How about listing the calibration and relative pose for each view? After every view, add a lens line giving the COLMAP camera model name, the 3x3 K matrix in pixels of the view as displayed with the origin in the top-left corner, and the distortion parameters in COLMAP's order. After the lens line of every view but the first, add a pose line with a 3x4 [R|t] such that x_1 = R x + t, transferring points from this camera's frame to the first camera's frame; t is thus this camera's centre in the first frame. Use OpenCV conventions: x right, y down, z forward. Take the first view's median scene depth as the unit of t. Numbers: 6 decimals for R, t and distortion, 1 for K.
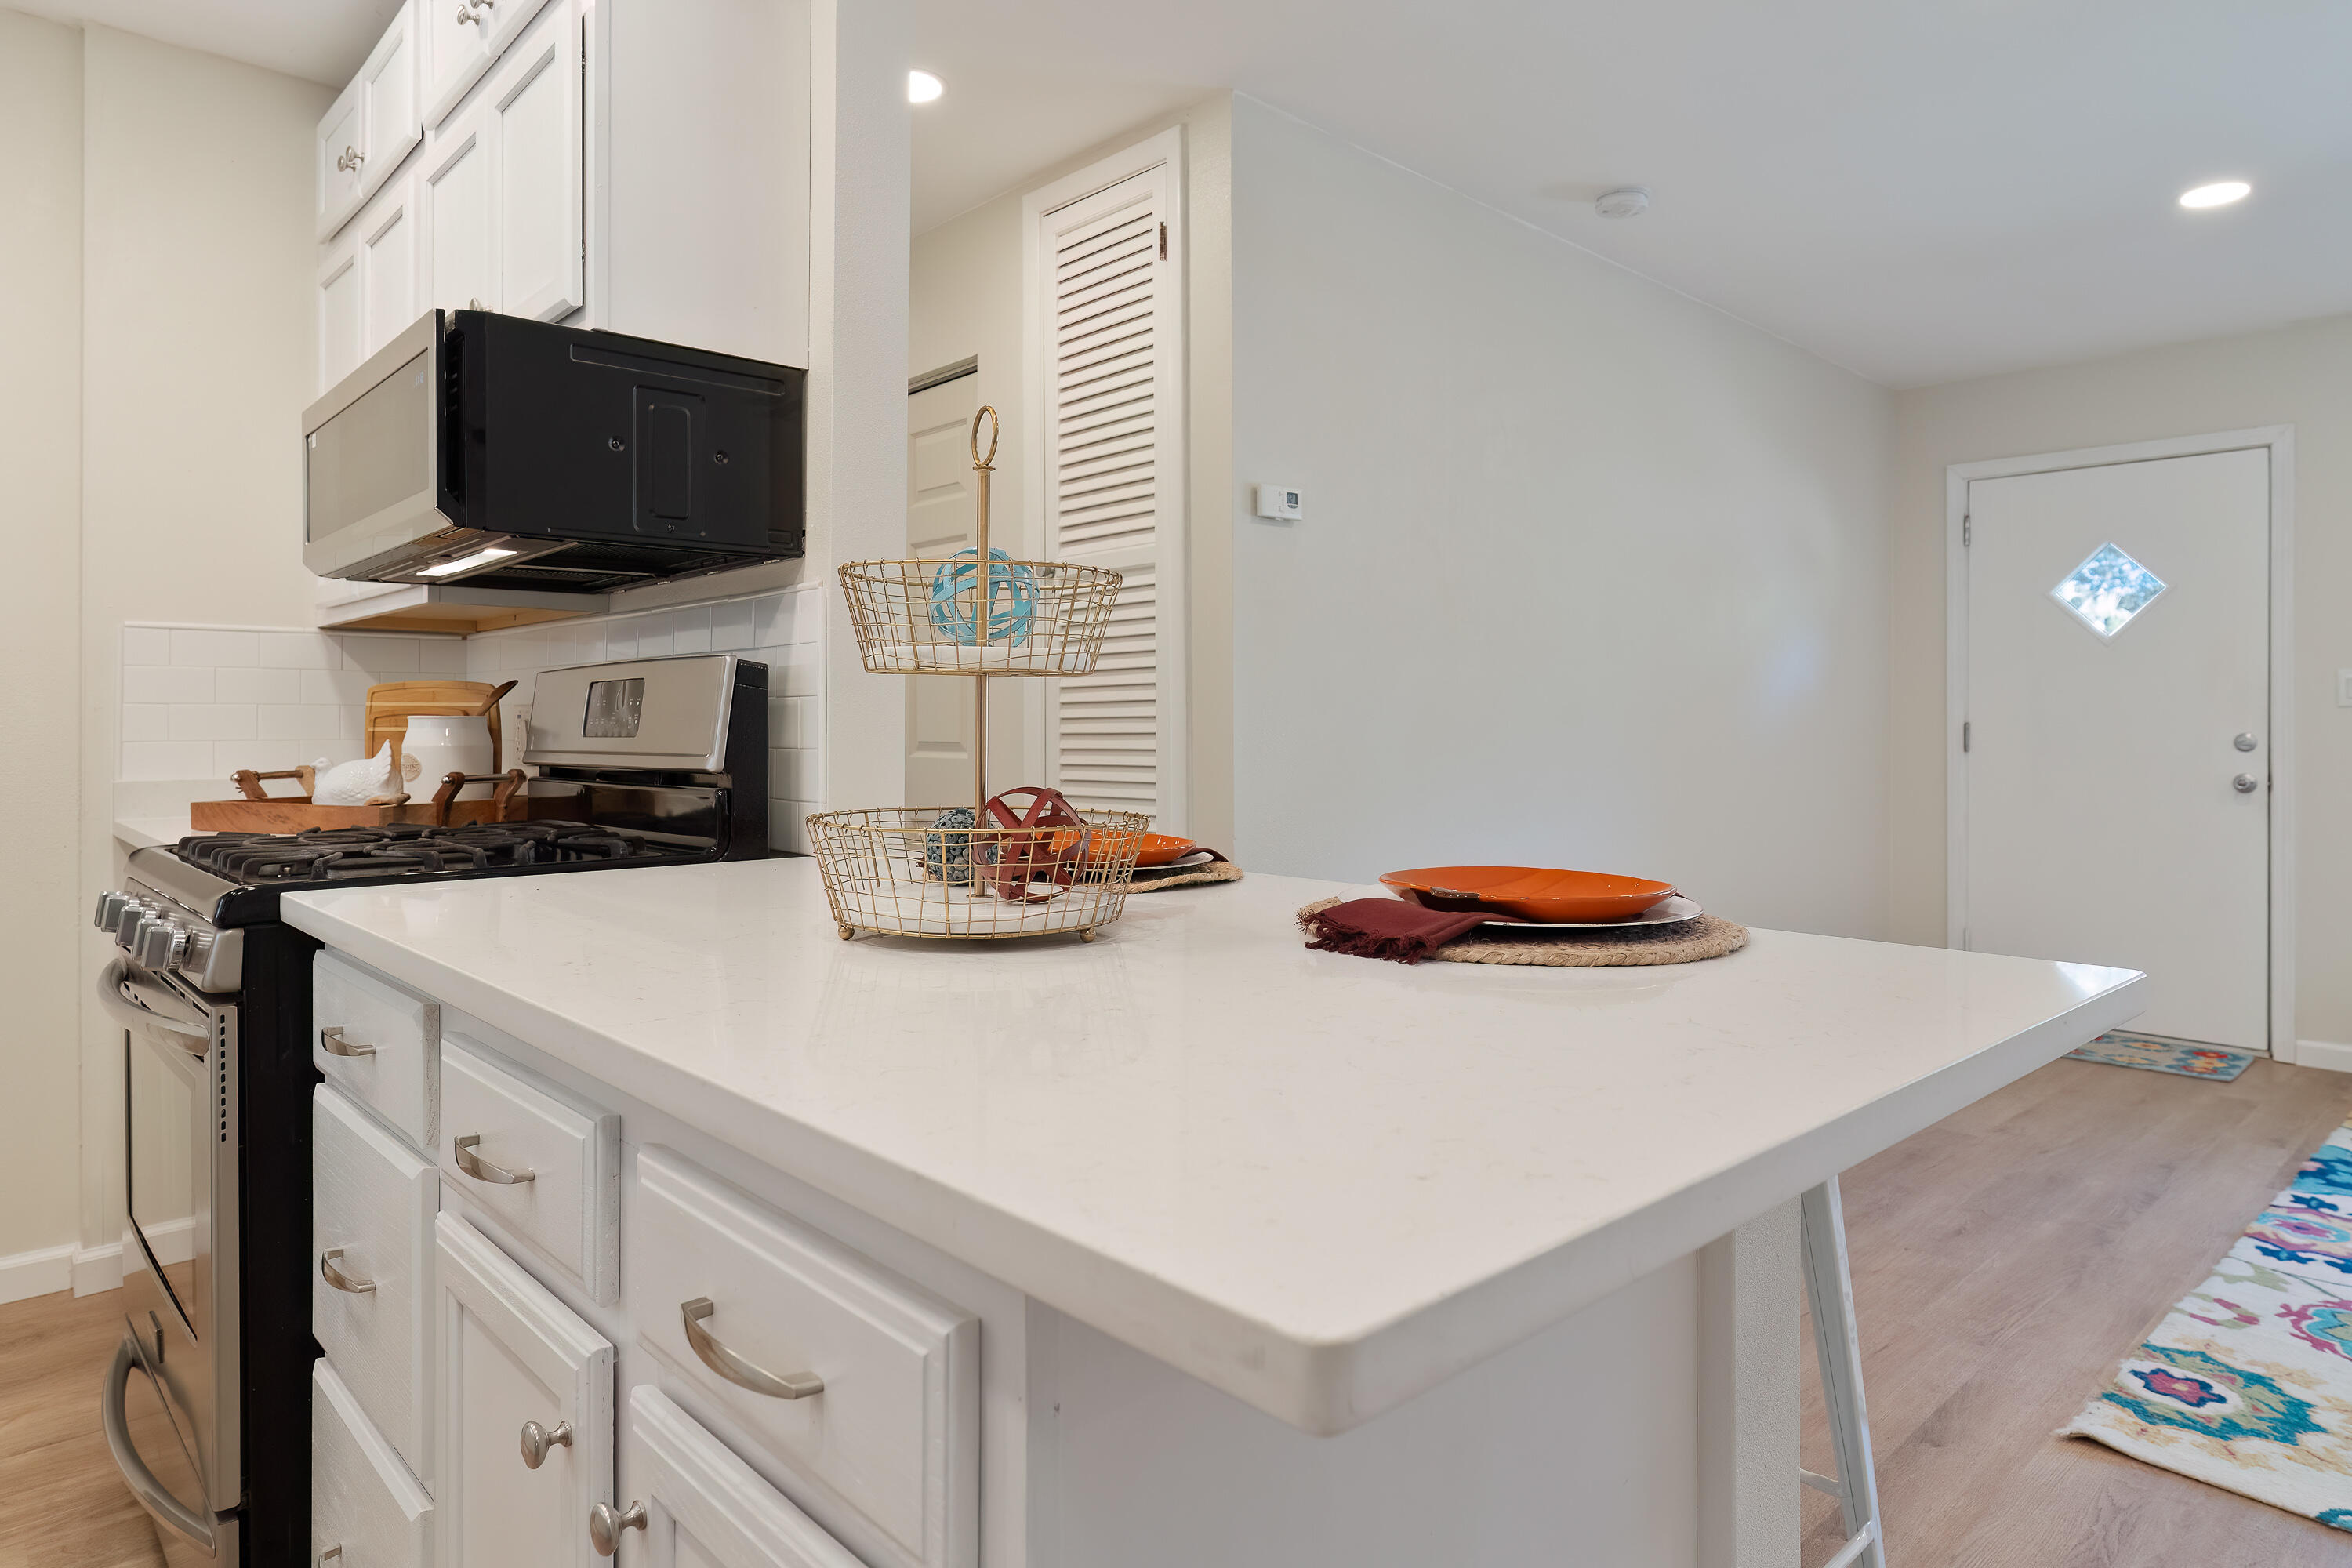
lens RADIAL K [[1388.9, 0, 1174.2], [0, 1388.9, 720.9], [0, 0, 1]] dist [-0.003705, 0.001908]
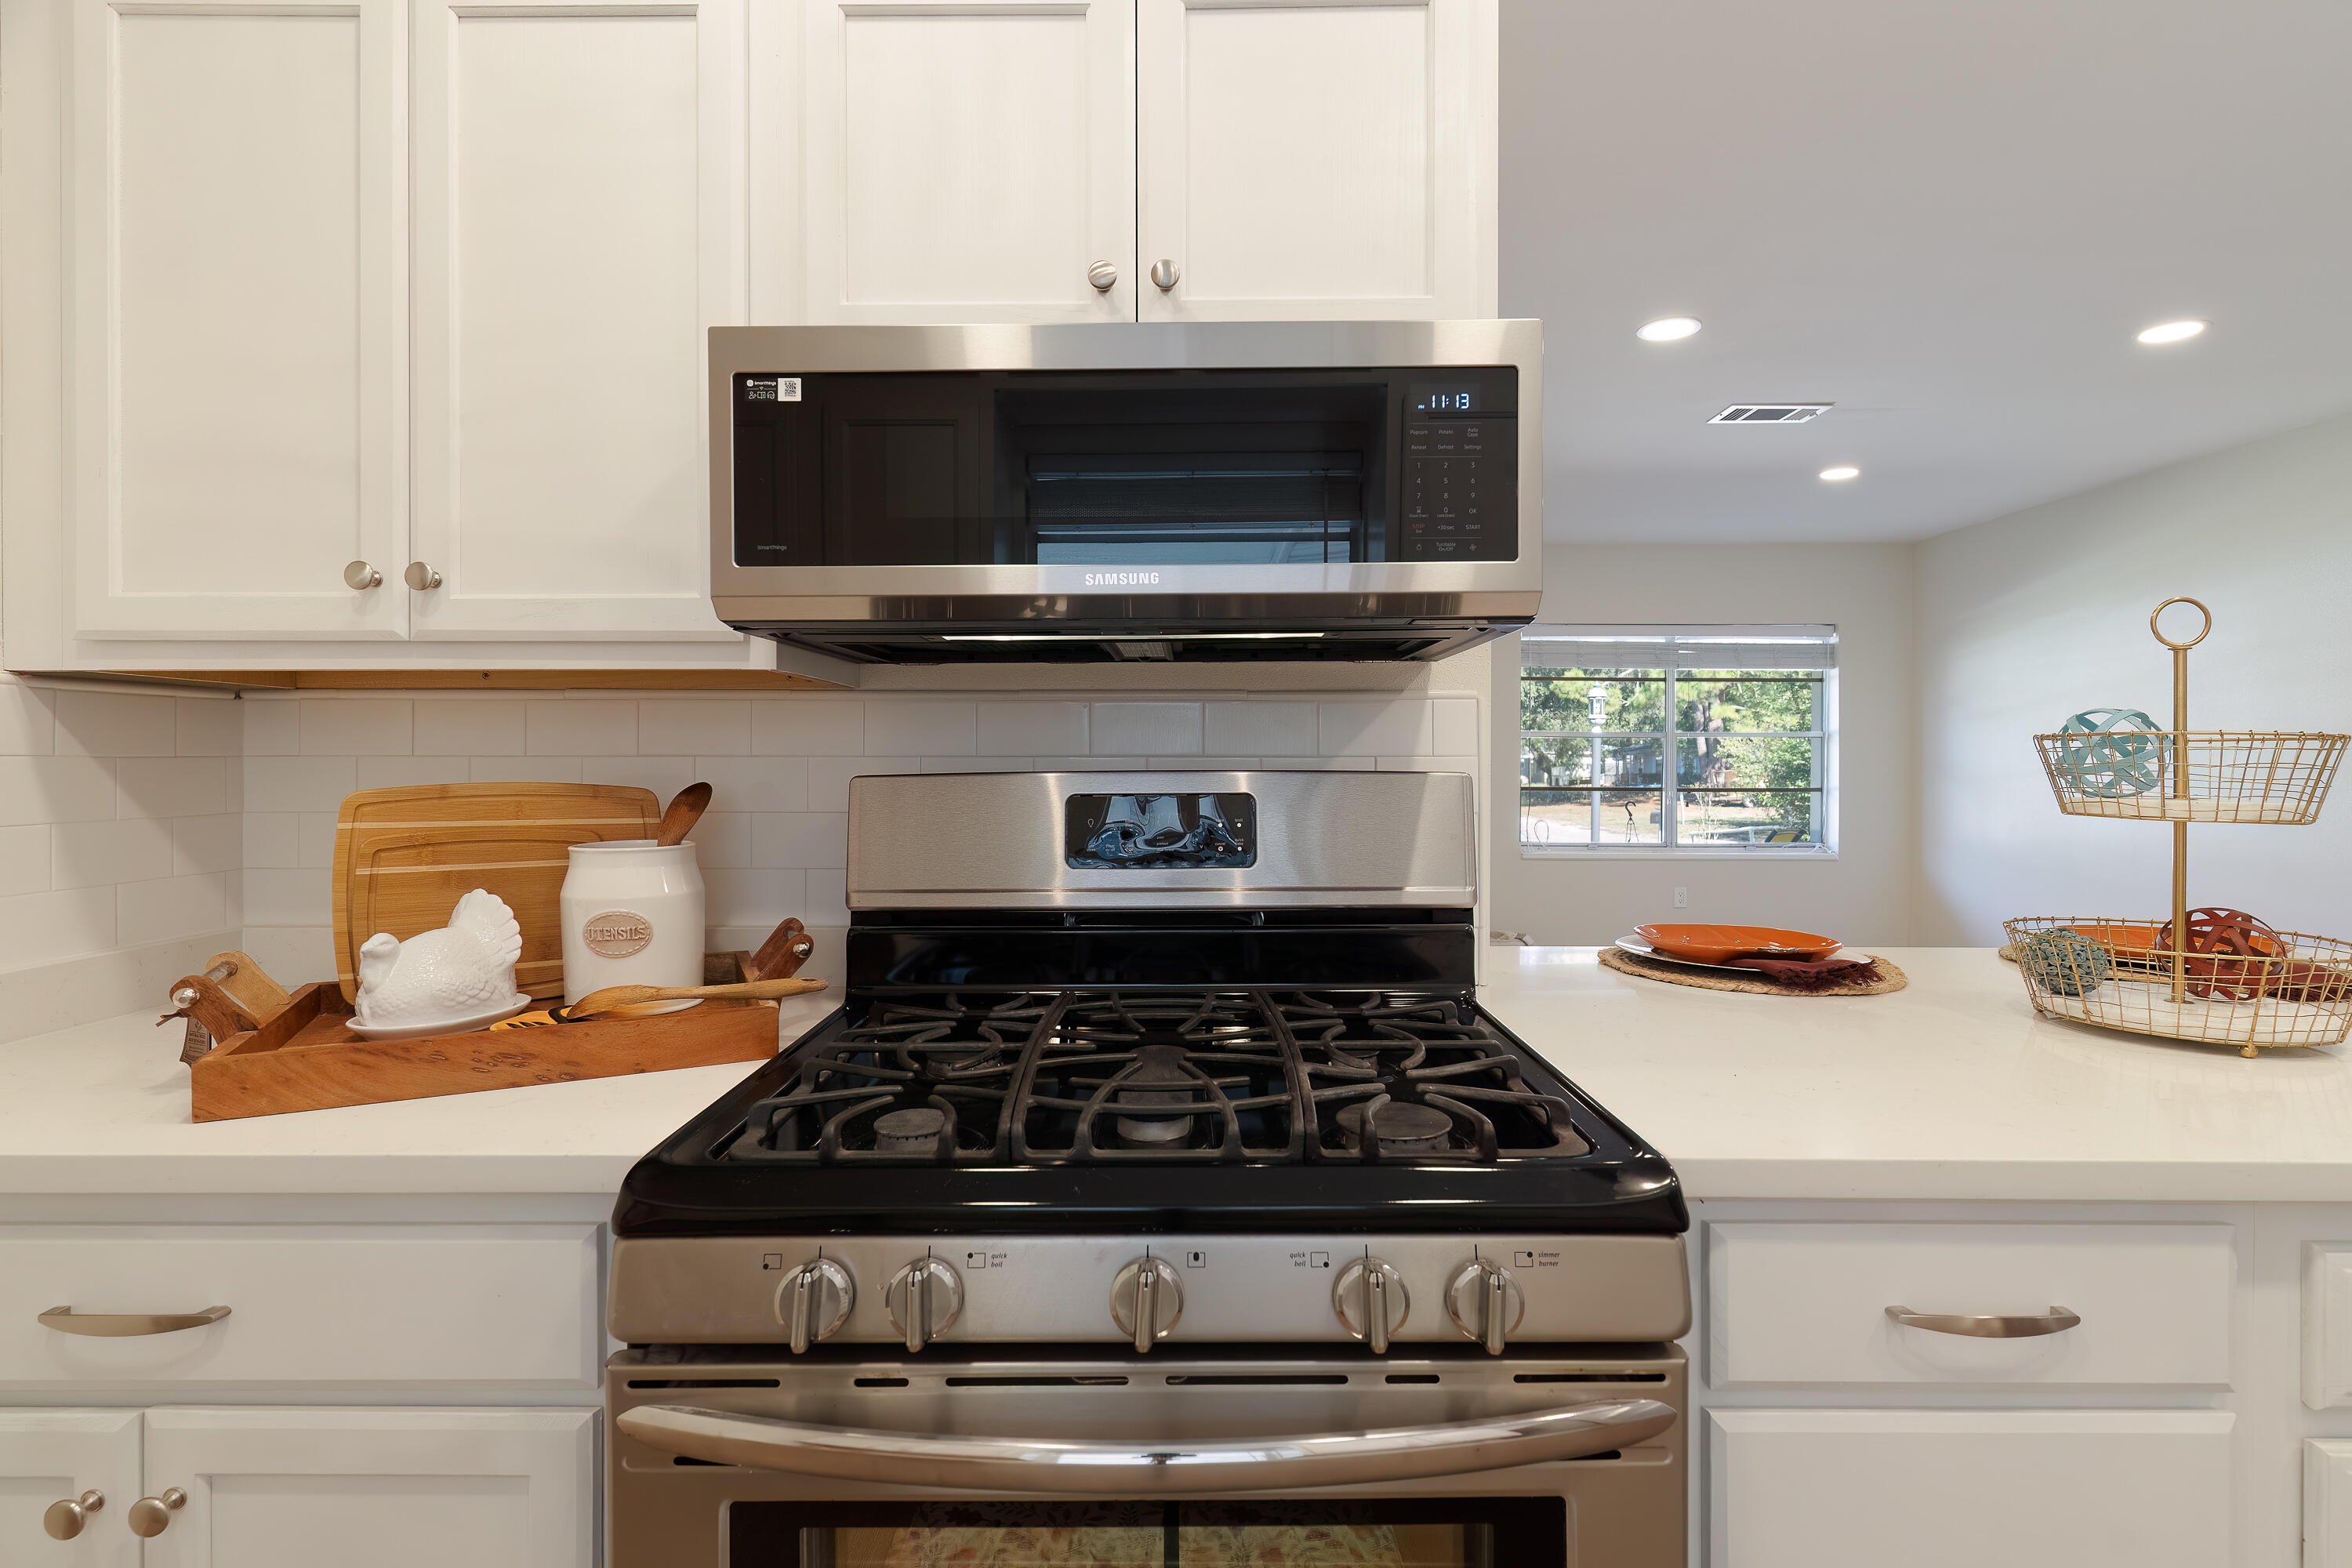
lens RADIAL K [[1118.6, 0, 1179.4], [0, 1118.6, 776.6], [0, 0, 1]] dist [0.000530, 0.000419]
pose [[0.682816, -0.012220, 0.730488, -0.852297], [-0.002027, 0.999825, 0.018621, -0.051953], [-0.730588, -0.014195, 0.682671, 0.575936]]
